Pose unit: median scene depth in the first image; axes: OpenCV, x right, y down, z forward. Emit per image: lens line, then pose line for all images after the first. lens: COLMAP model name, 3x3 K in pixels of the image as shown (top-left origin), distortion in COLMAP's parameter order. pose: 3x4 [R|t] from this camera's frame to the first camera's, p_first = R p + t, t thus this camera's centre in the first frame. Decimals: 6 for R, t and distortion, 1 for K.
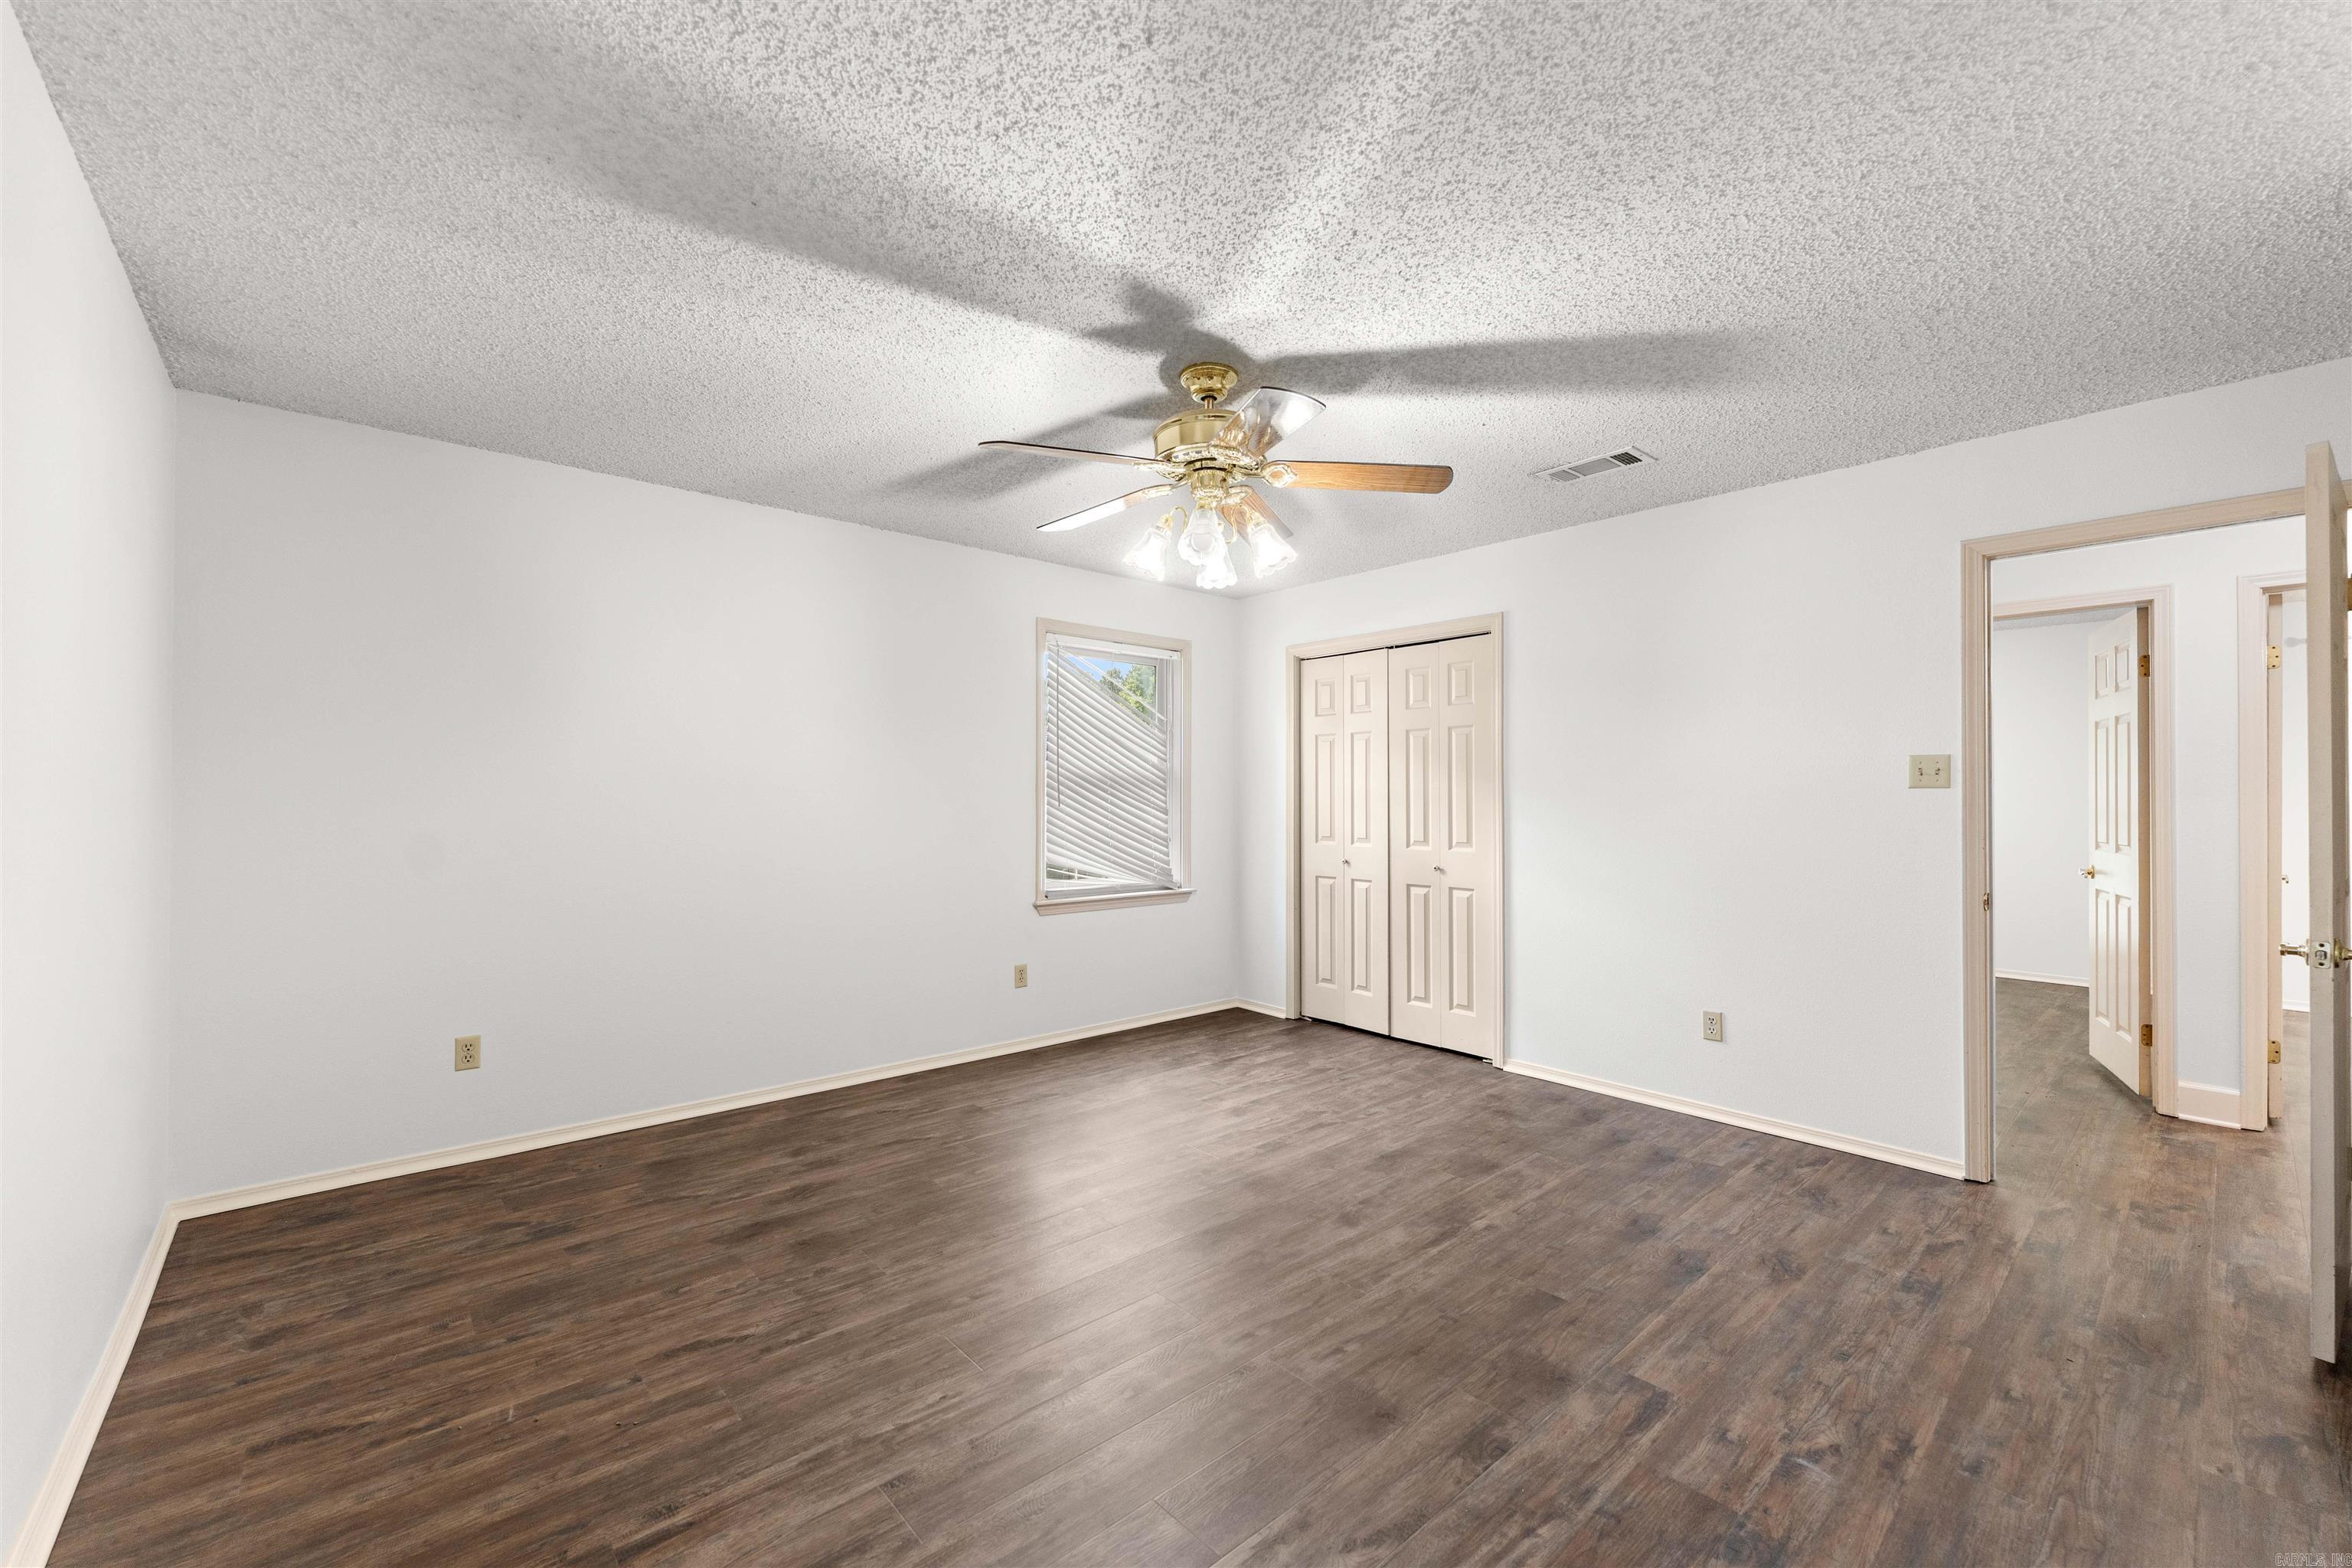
lens RADIAL K [[952.4, 0, 1189.0], [0, 952.4, 780.4], [0, 0, 1]] dist [-0.001000, -0.000193]
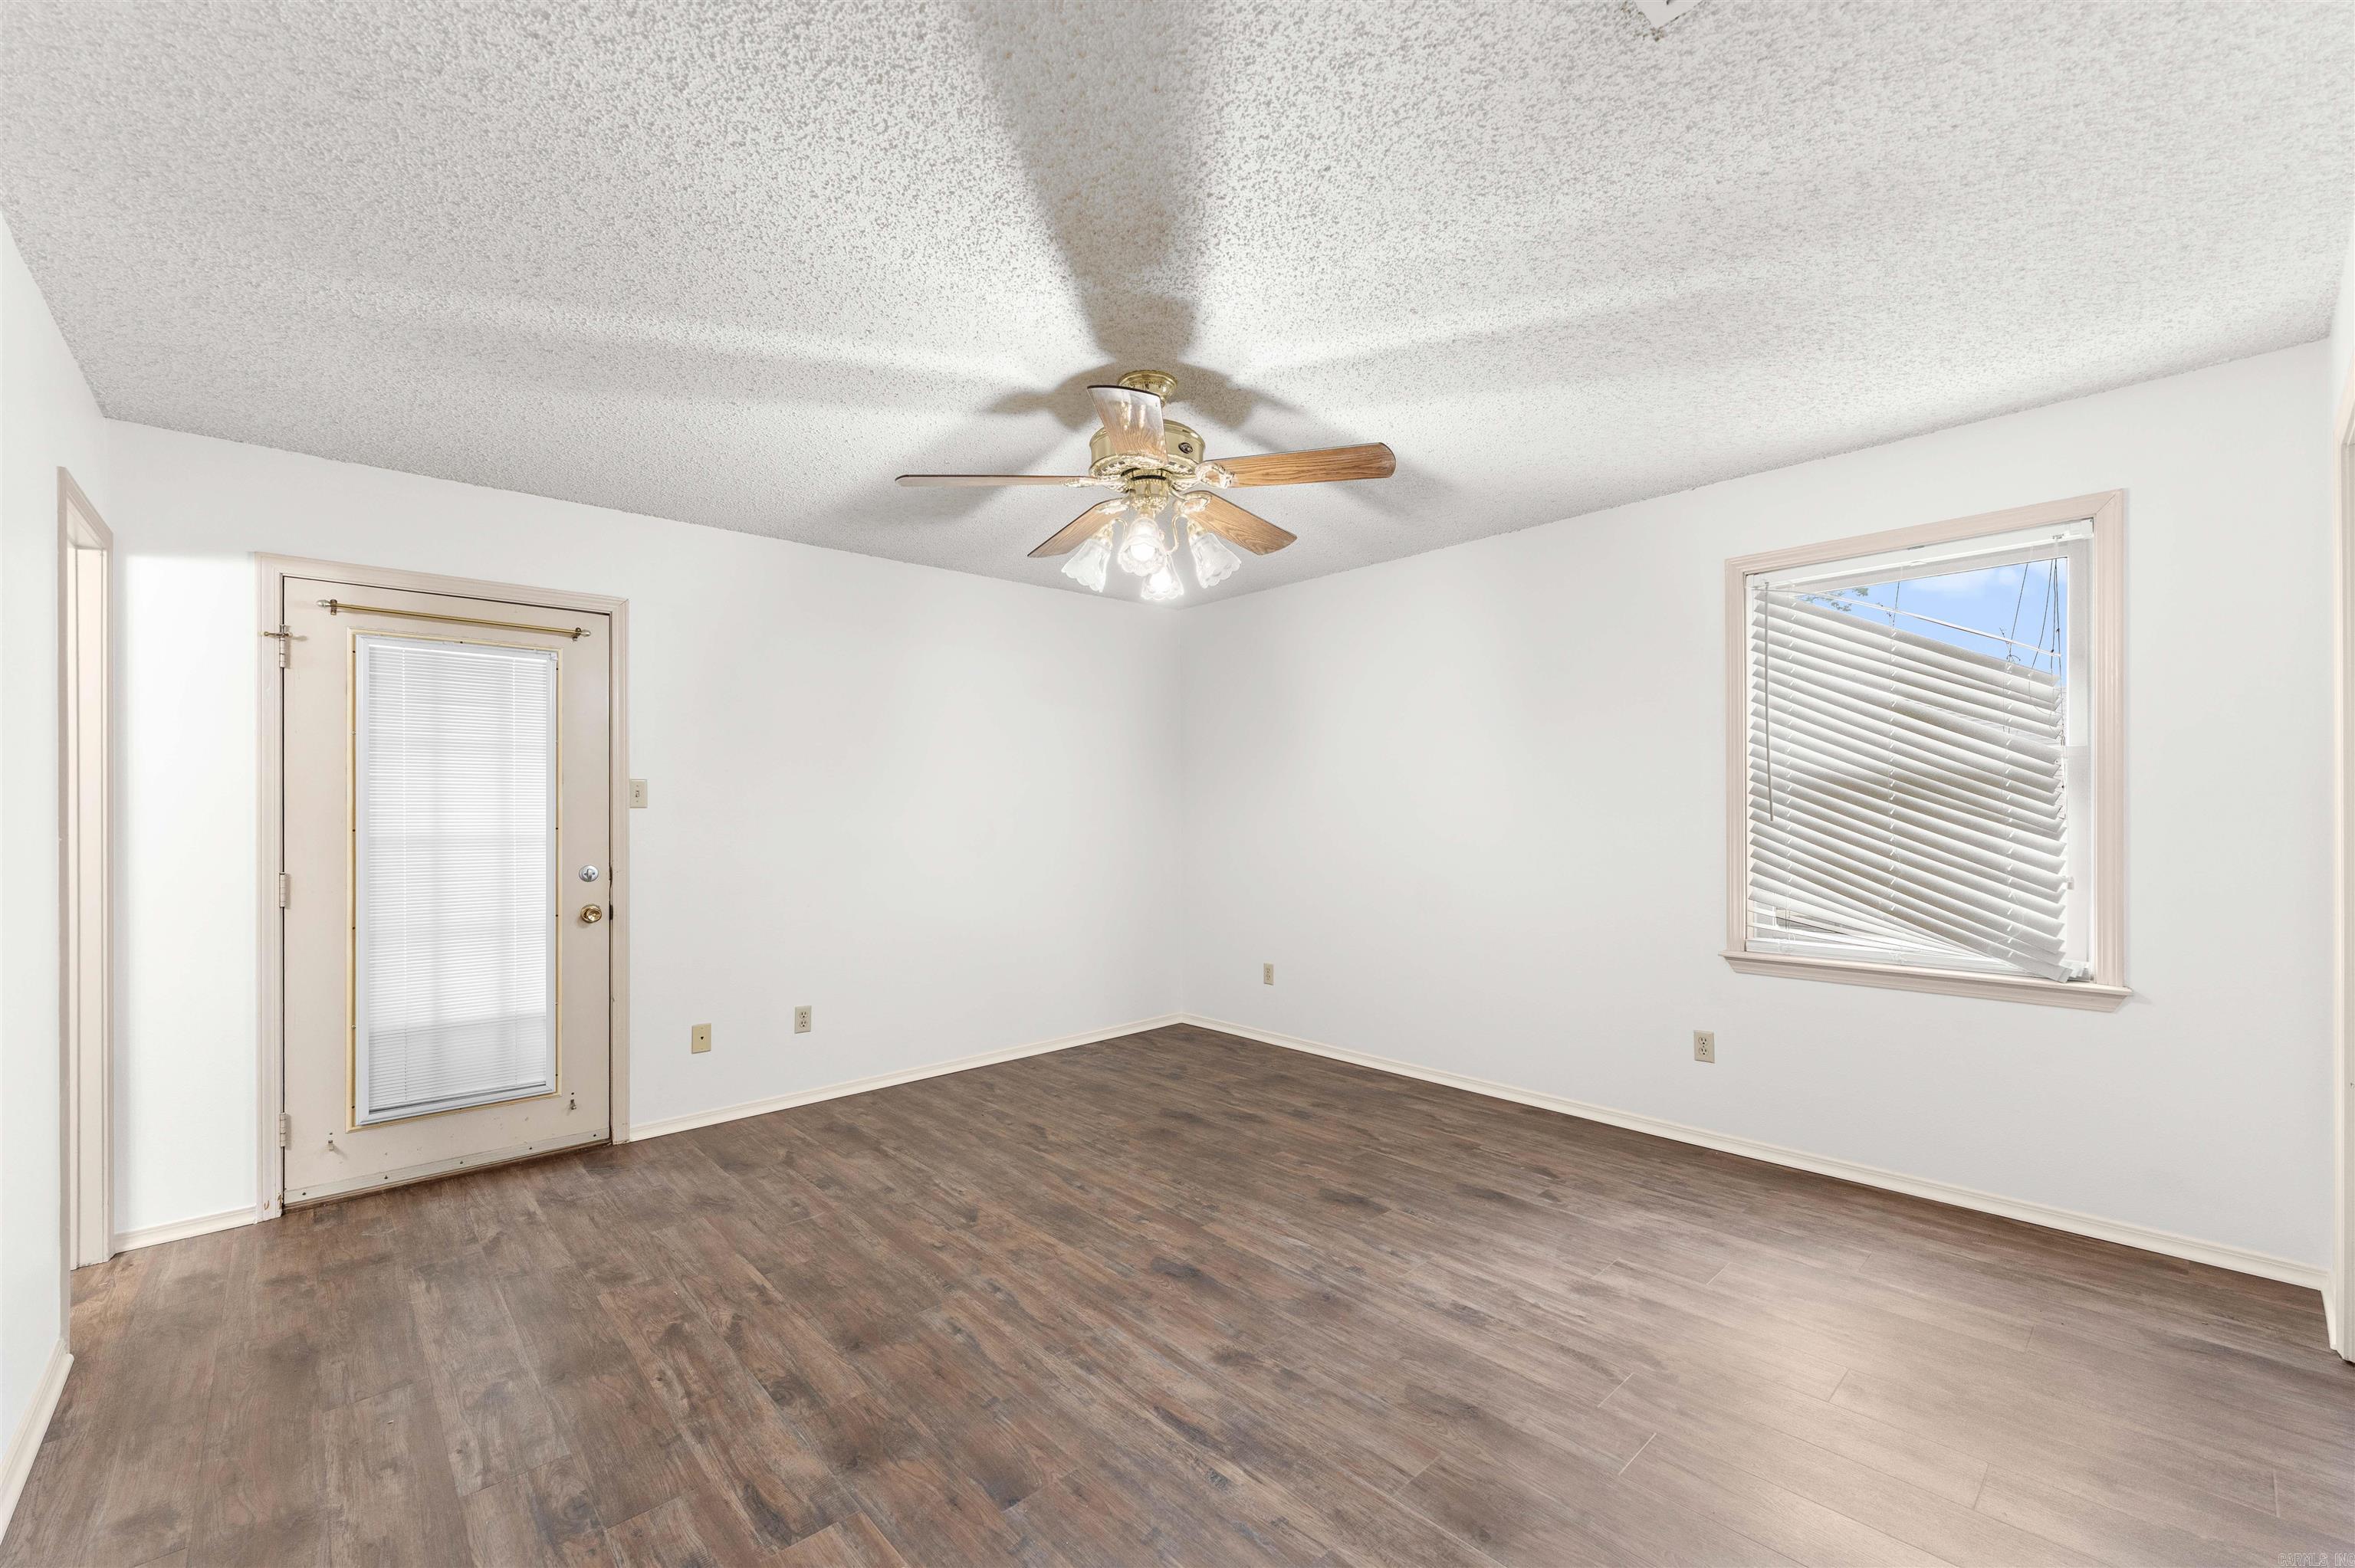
lens RADIAL K [[960.6, 0, 1175.3], [0, 960.6, 801.7], [0, 0, 1]] dist [-0.001198, -0.000282]
pose [[0.004083, -0.011695, -0.999923, 1.016893], [0.026245, 0.999588, -0.011584, 0.018128], [0.999647, -0.026196, 0.004388, 1.025019]]
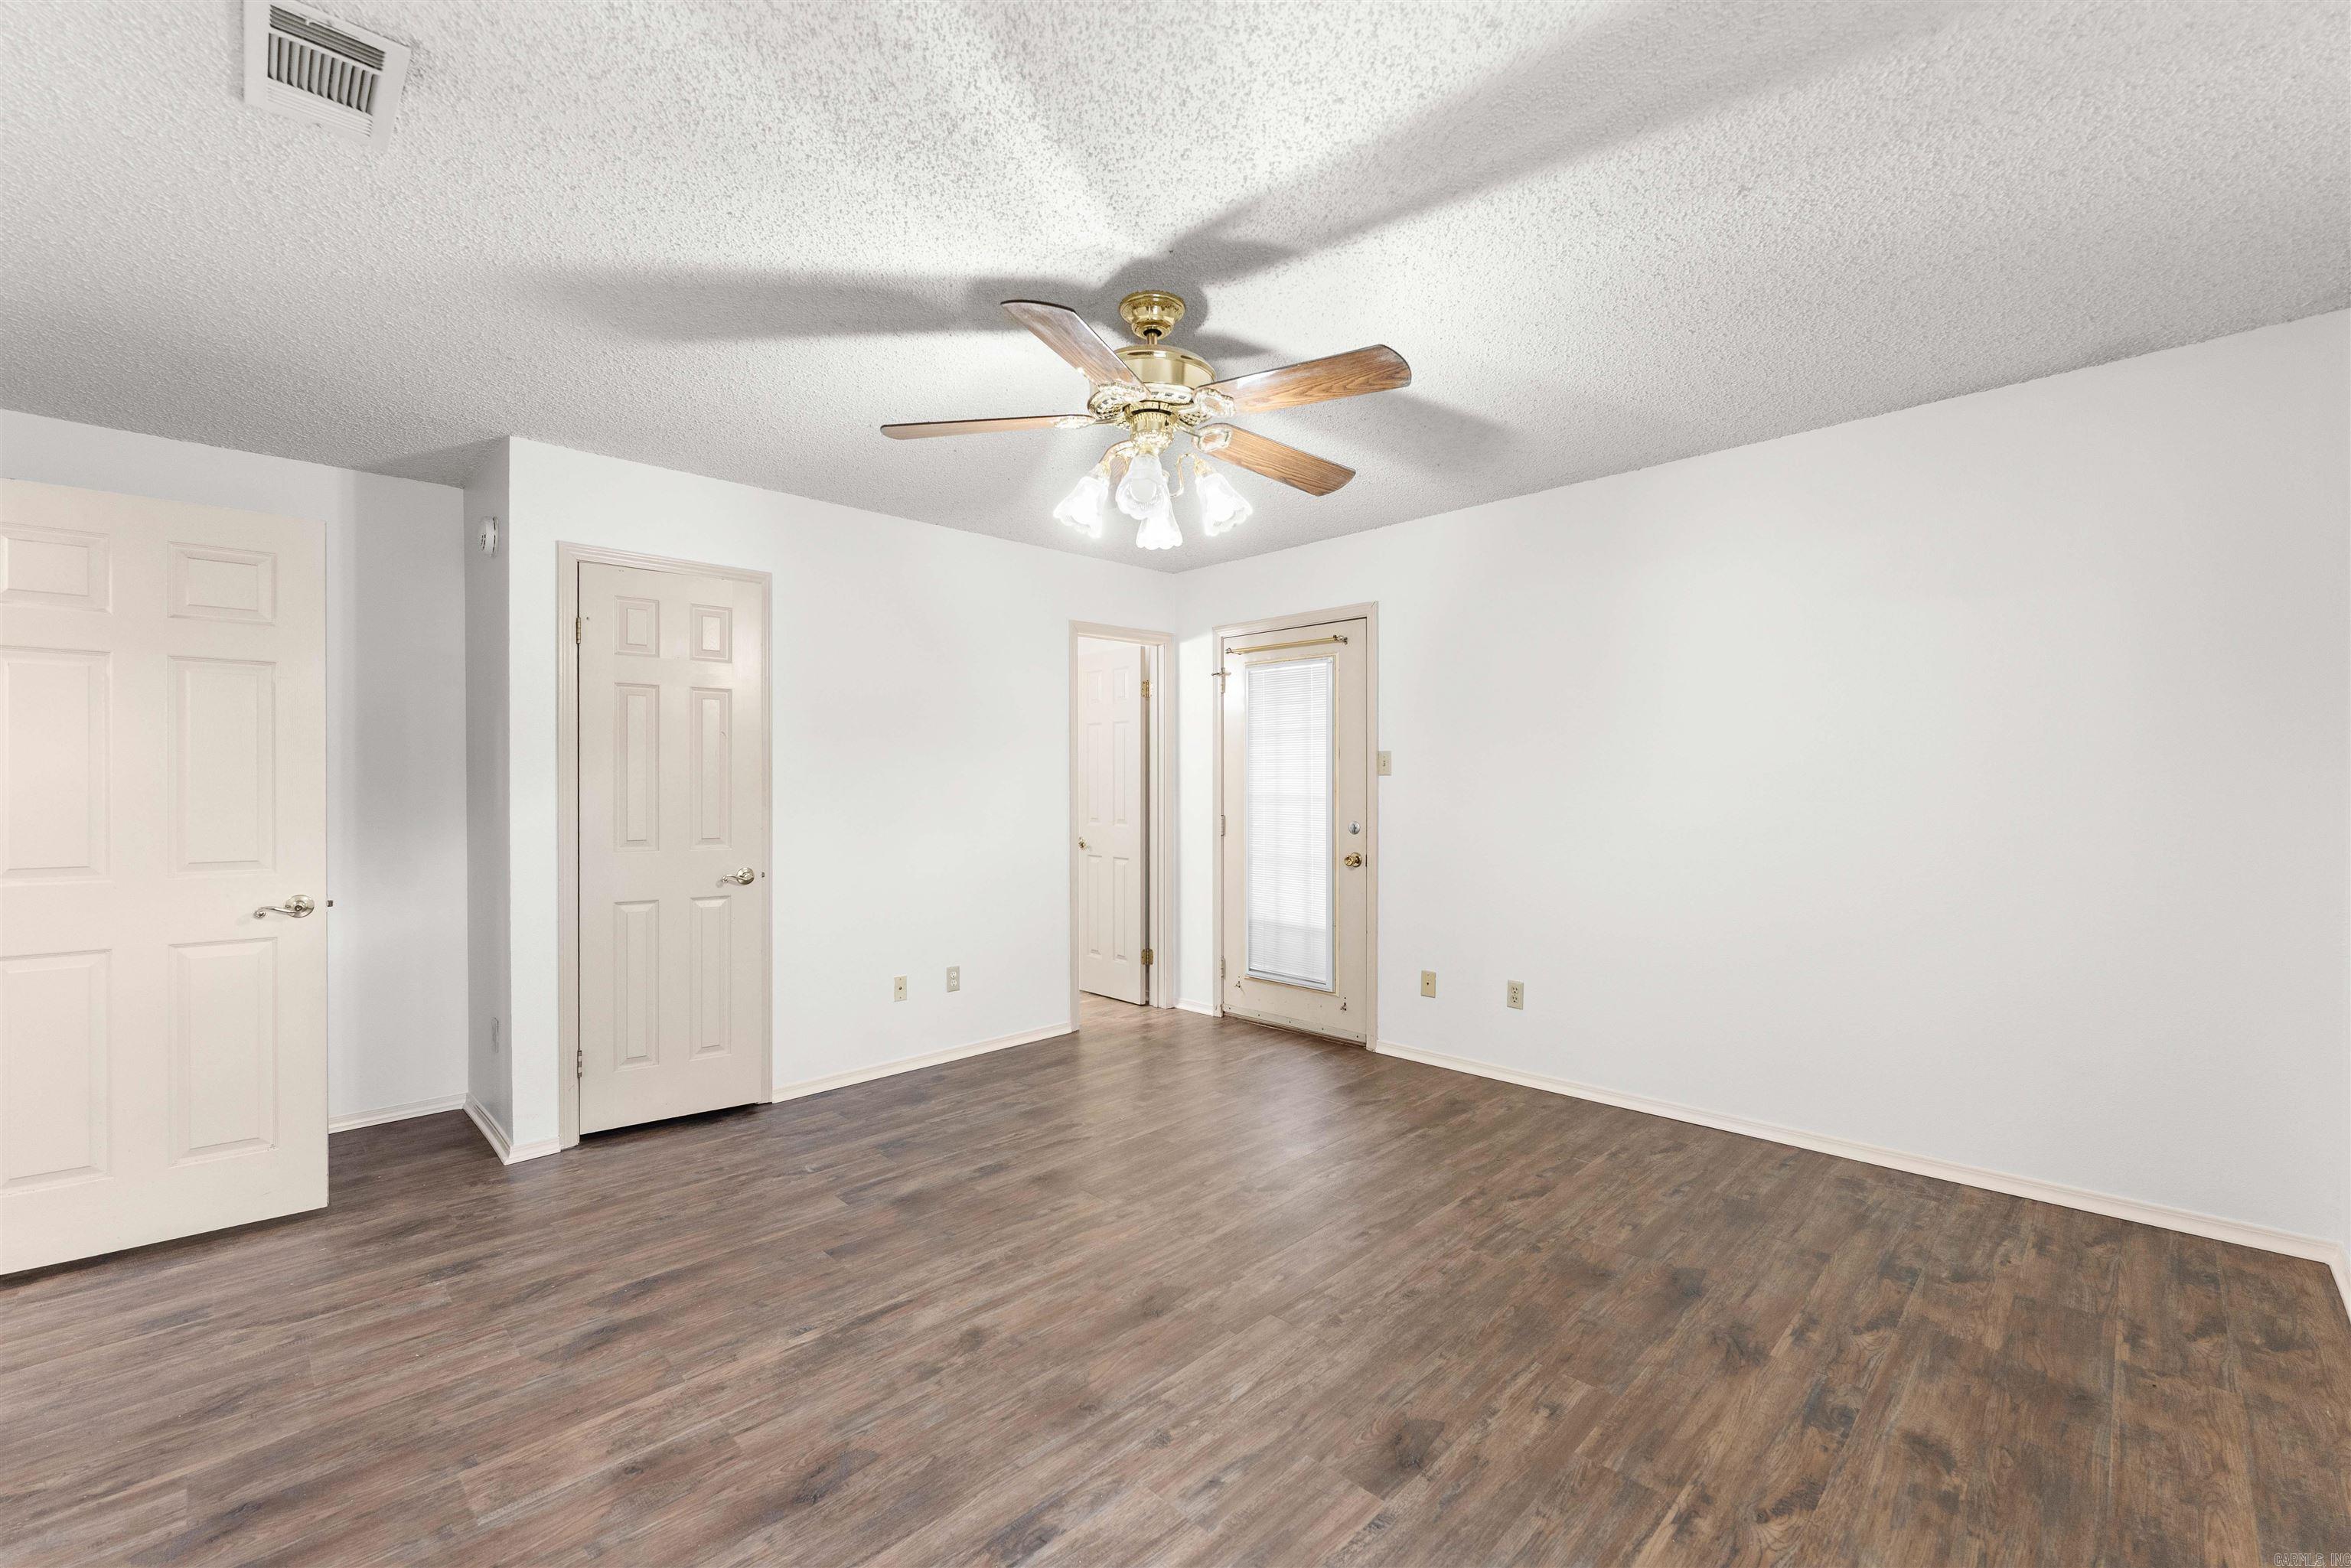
lens RADIAL K [[965.2, 0, 1175.5], [0, 965.2, 784.0], [0, 0, 1]] dist [-0.000318, -0.000250]
pose [[-0.998782, 0.003173, -0.049247, 0.045135], [0.003987, 0.999857, -0.016435, 0.032024], [0.049188, -0.016612, -0.998651, 1.906954]]
